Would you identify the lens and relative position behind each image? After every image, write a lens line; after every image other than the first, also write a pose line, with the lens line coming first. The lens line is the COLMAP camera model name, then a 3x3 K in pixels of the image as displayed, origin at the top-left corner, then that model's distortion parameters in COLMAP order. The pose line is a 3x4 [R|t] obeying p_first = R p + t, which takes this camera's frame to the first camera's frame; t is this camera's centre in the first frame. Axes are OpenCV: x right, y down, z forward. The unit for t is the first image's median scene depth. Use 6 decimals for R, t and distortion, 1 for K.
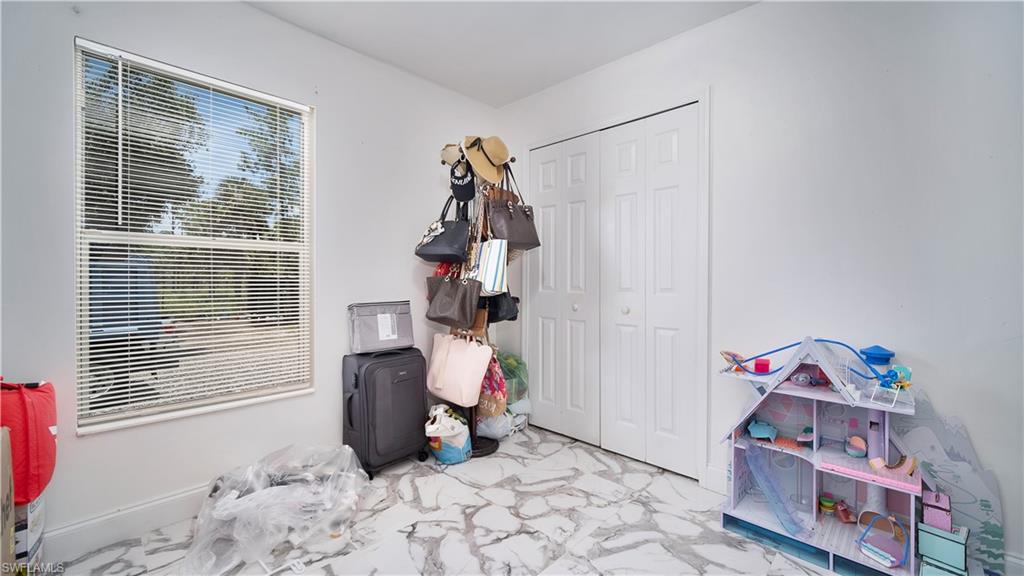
lens RADIAL K [[409.6, 0, 509.6], [0, 409.6, 285.6], [0, 0, 1]] dist [-0.005181, 0.001795]
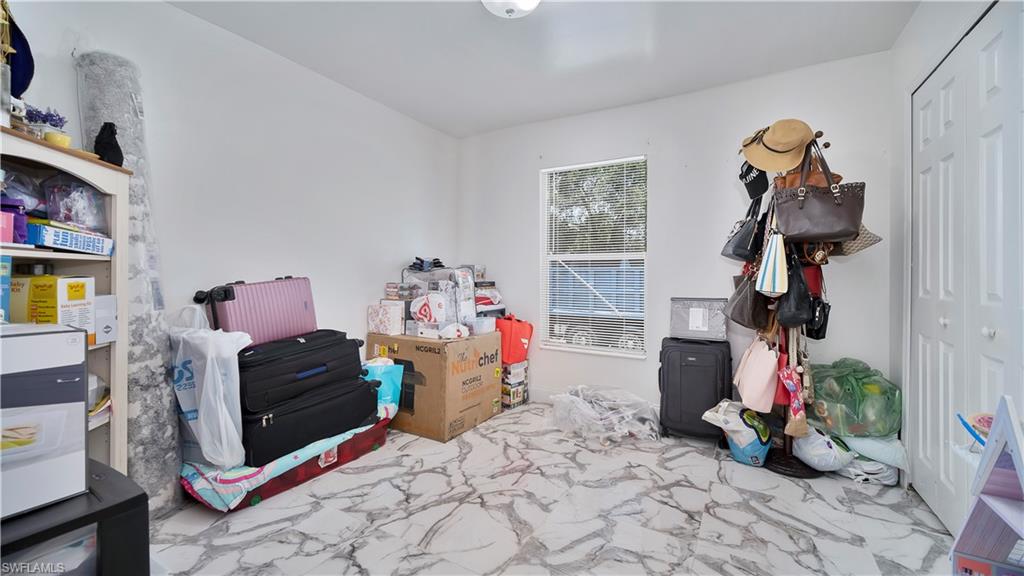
lens RADIAL K [[409.6, 0, 509.0], [0, 409.6, 277.5], [0, 0, 1]] dist [-0.005181, 0.001795]
pose [[0.240763, 0.005565, -0.970568, 0.745055], [-0.025851, 0.999666, -0.000681, -0.000731], [0.970239, 0.025254, 0.240827, 0.213358]]
